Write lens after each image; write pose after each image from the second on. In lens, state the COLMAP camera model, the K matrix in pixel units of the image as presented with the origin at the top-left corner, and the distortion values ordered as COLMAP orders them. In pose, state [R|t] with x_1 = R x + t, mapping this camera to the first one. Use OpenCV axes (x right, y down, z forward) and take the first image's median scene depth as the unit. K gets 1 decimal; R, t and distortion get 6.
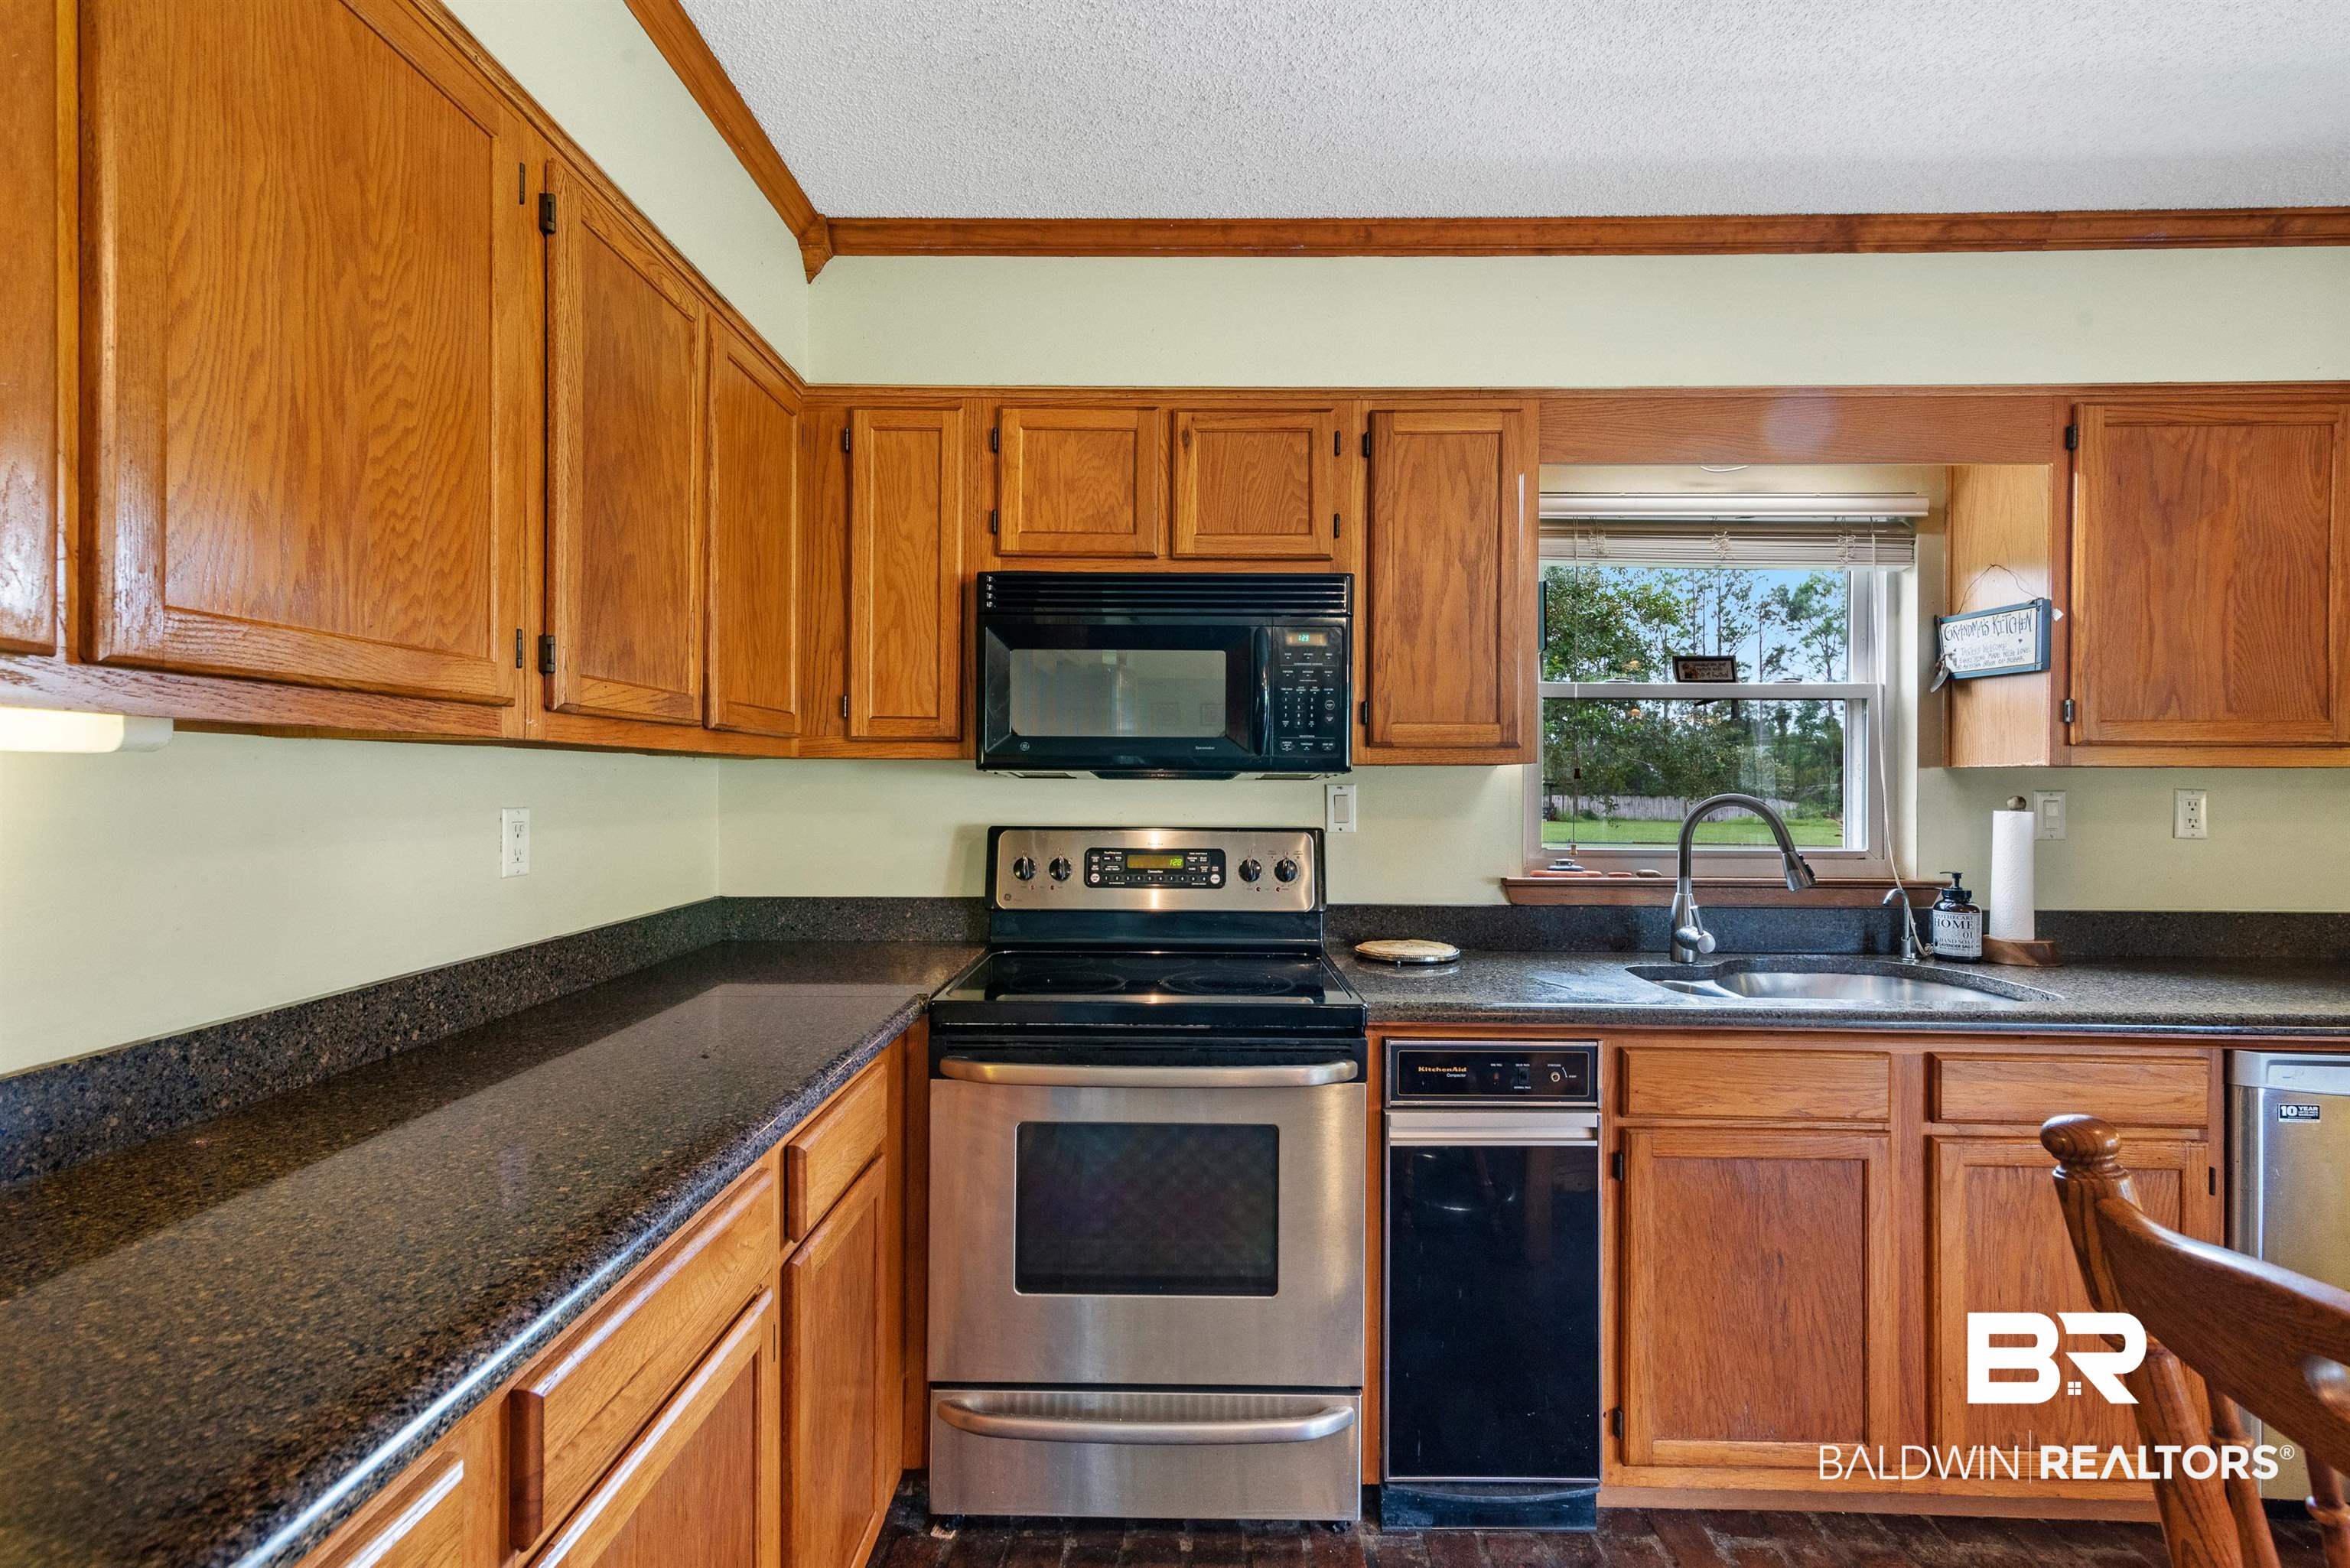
lens RADIAL K [[1074.0, 0, 1168.6], [0, 1074.0, 783.9], [0, 0, 1]] dist [0.013258, -0.000312]
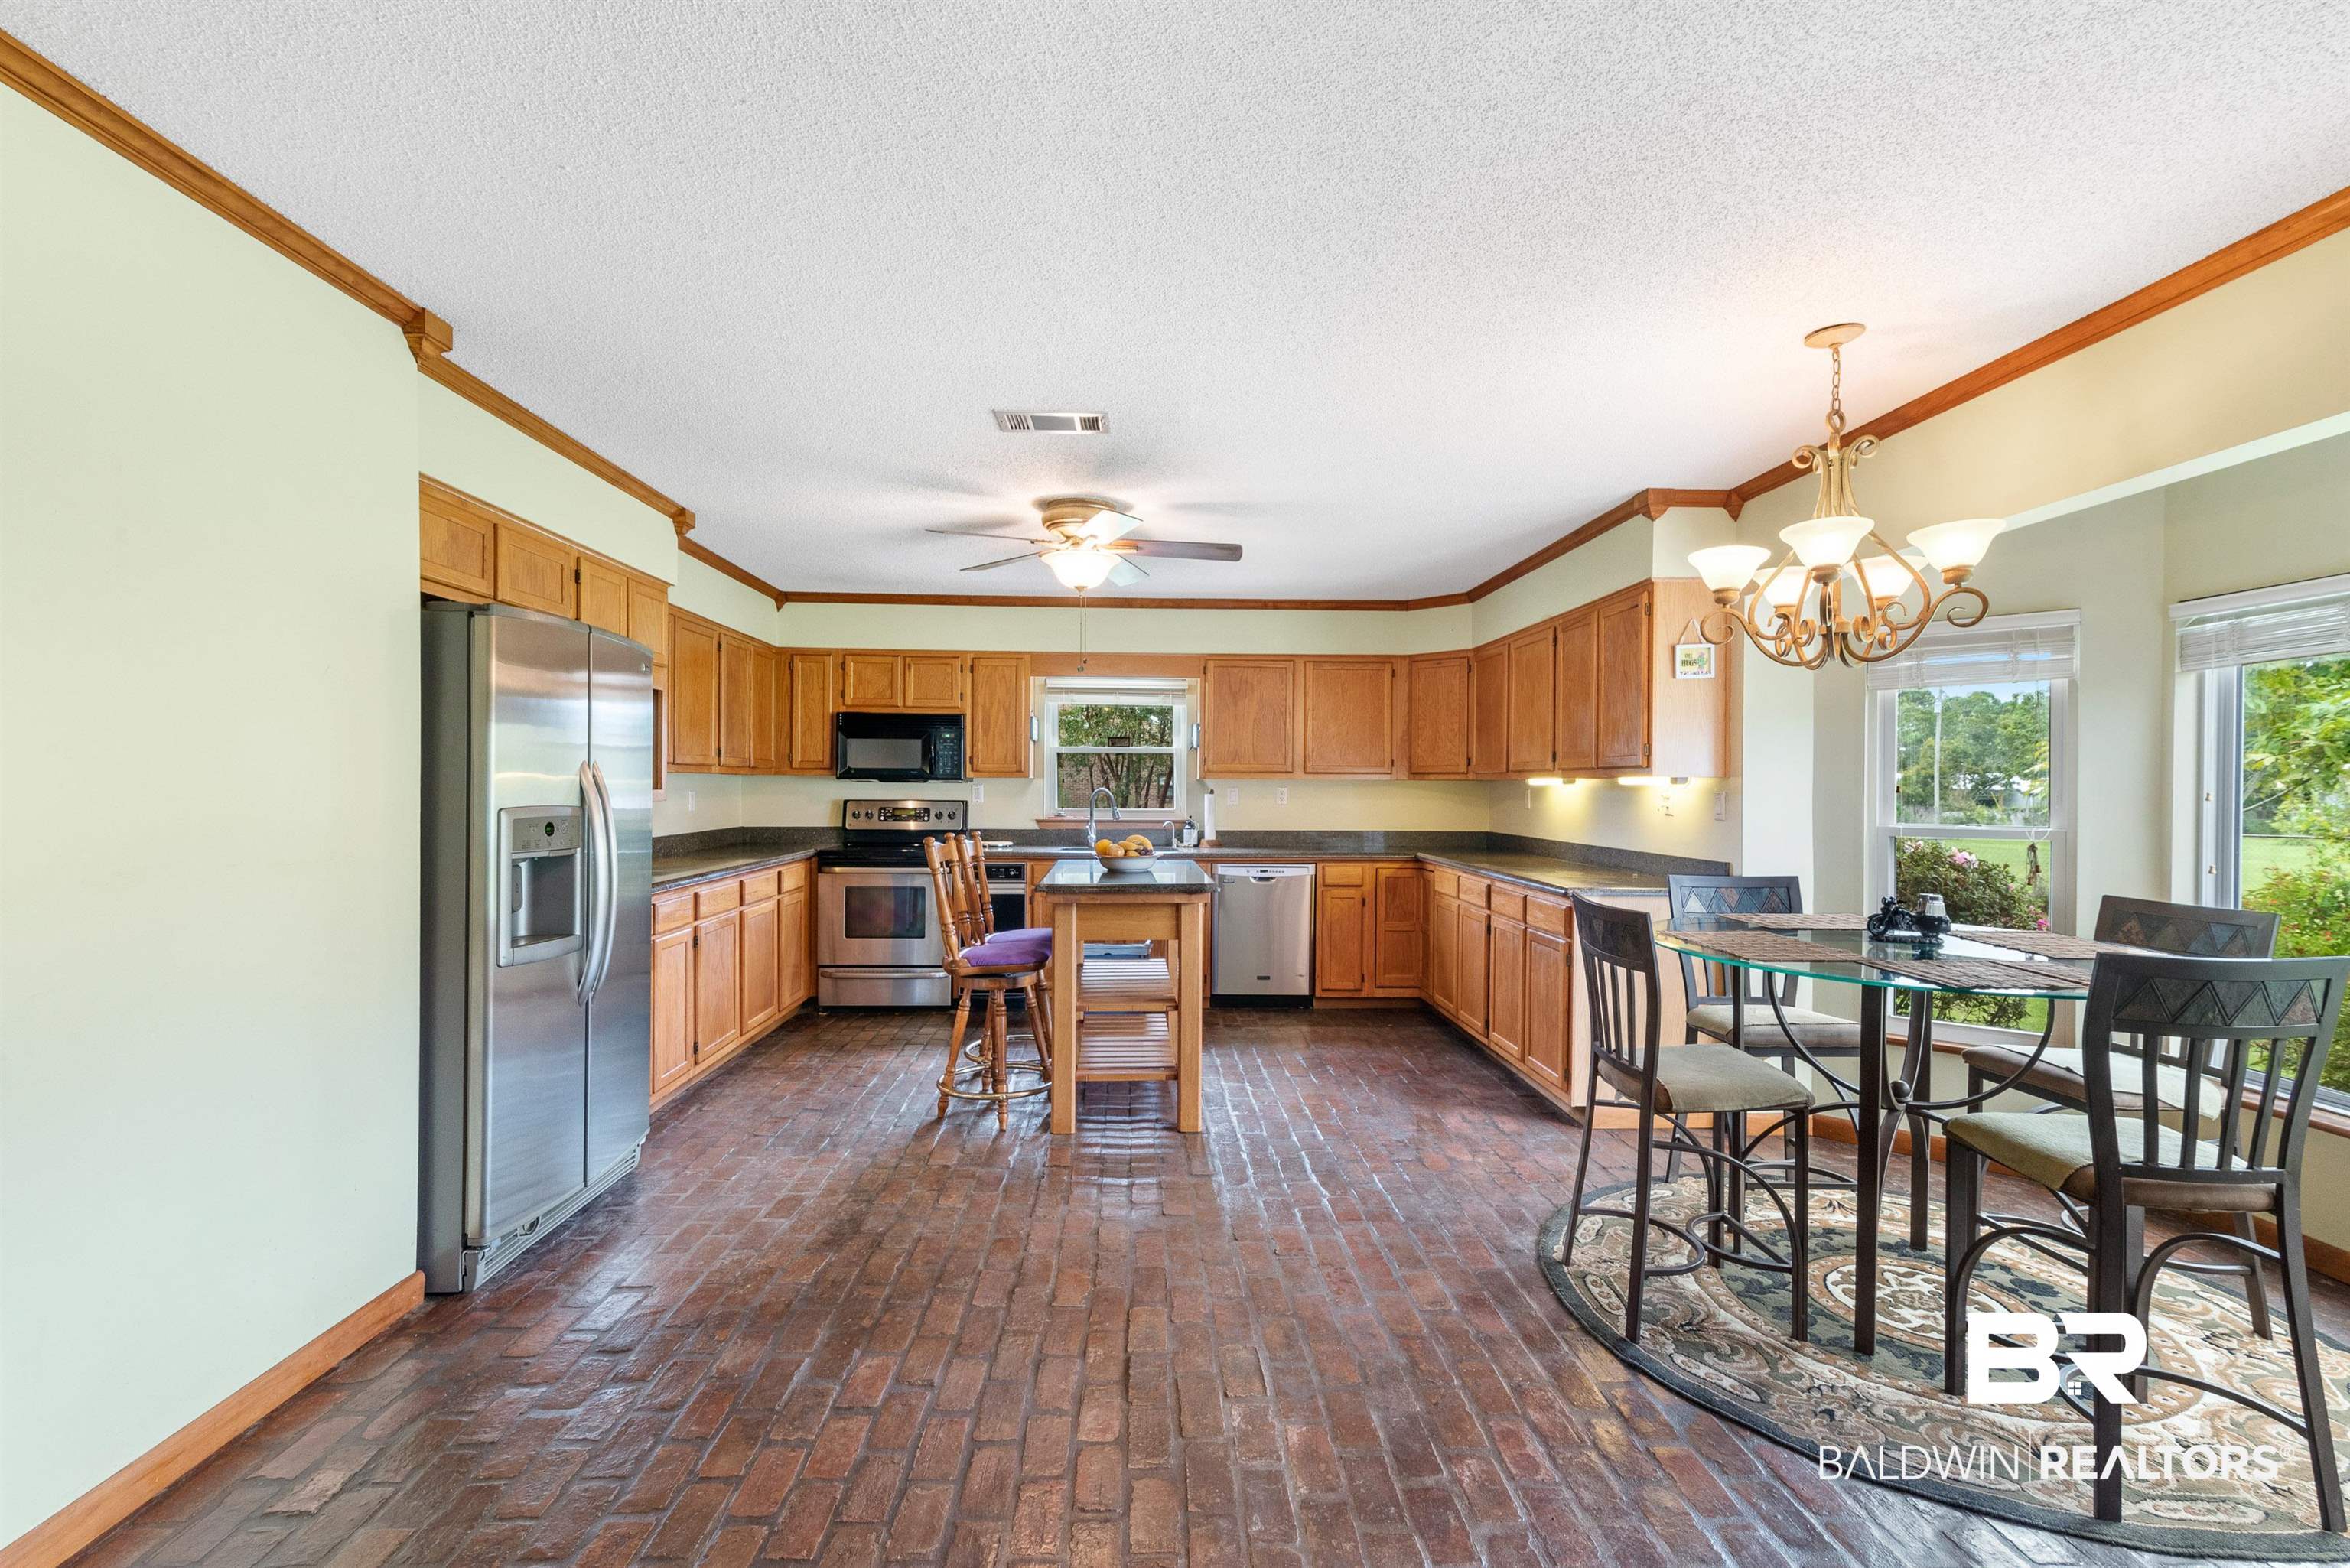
lens RADIAL K [[1074.0, 0, 1168.6], [0, 1074.0, 783.9], [0, 0, 1]] dist [0.013258, -0.000312]
pose [[0.998082, 0.001725, 0.061880, 0.542037], [-0.001531, 0.999994, -0.003187, 0.007512], [-0.061885, 0.003086, 0.998078, -1.976219]]
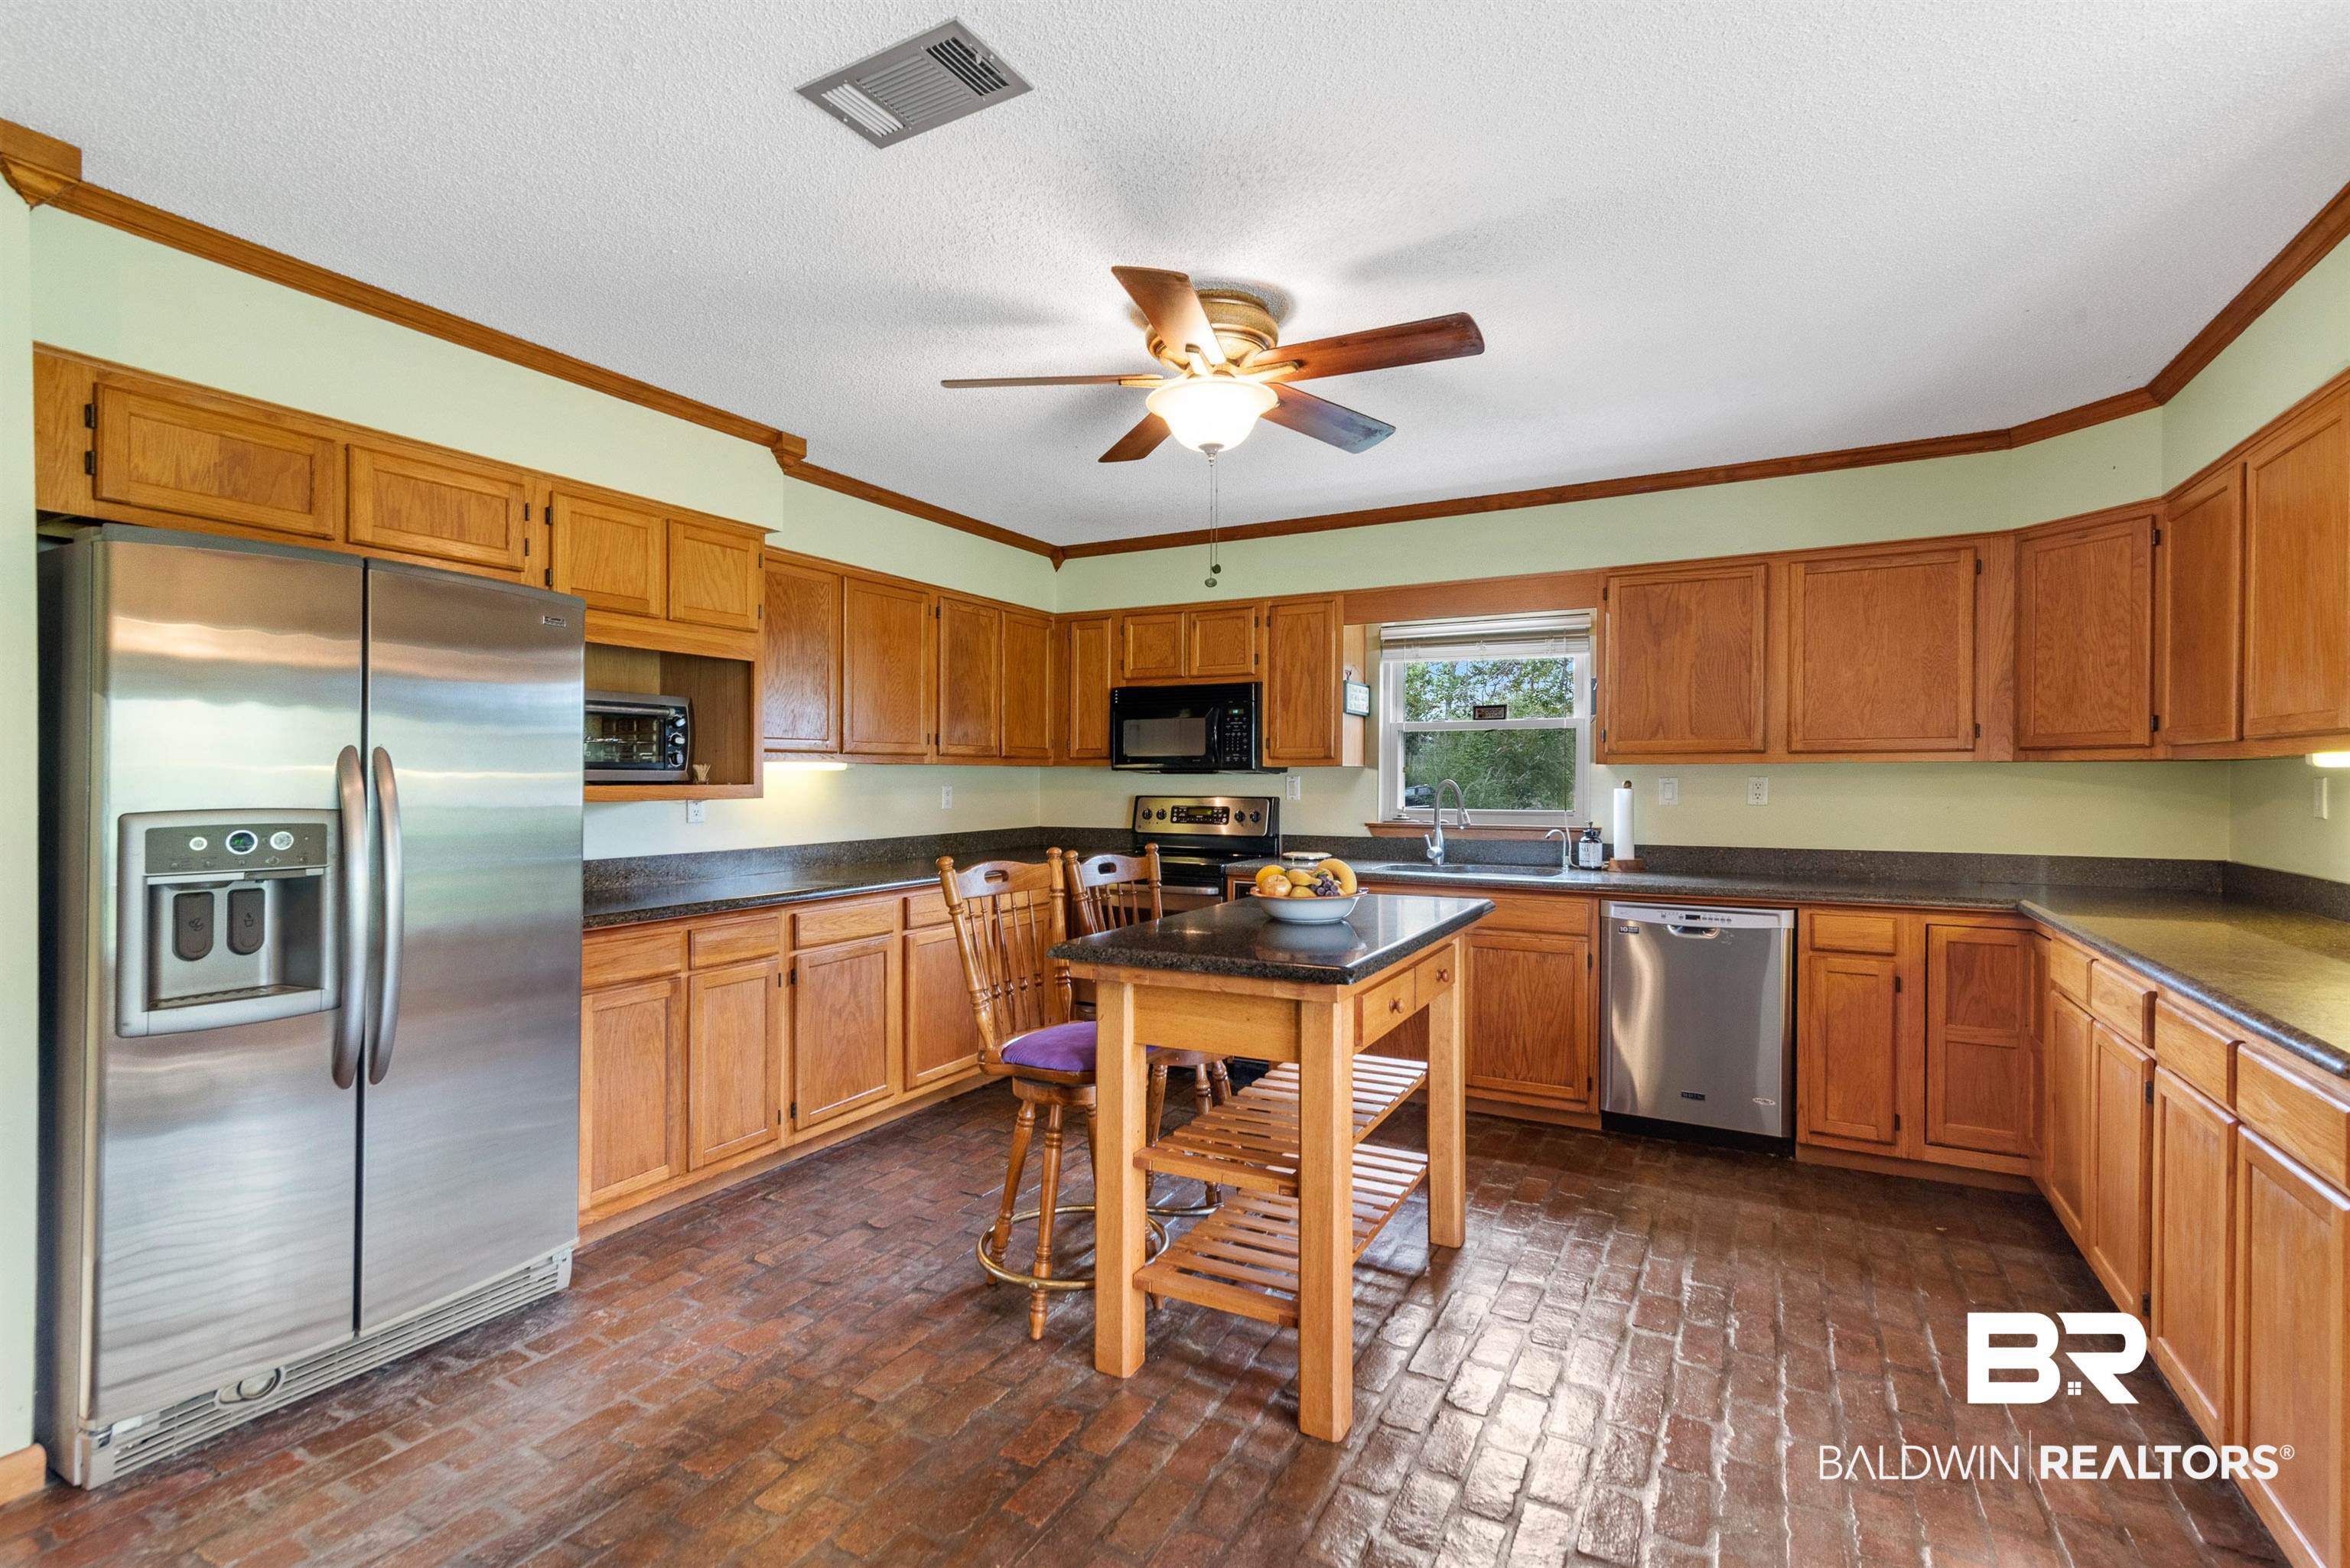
lens RADIAL K [[1082.4, 0, 1167.7], [0, 1082.4, 782.0], [0, 0, 1]] dist [0.010948, 0.000227]
pose [[0.886705, -0.002871, -0.462326, 1.026708], [0.003420, 0.999994, 0.000349, 0.011357], [0.462323, -0.001890, 0.886710, -1.060584]]
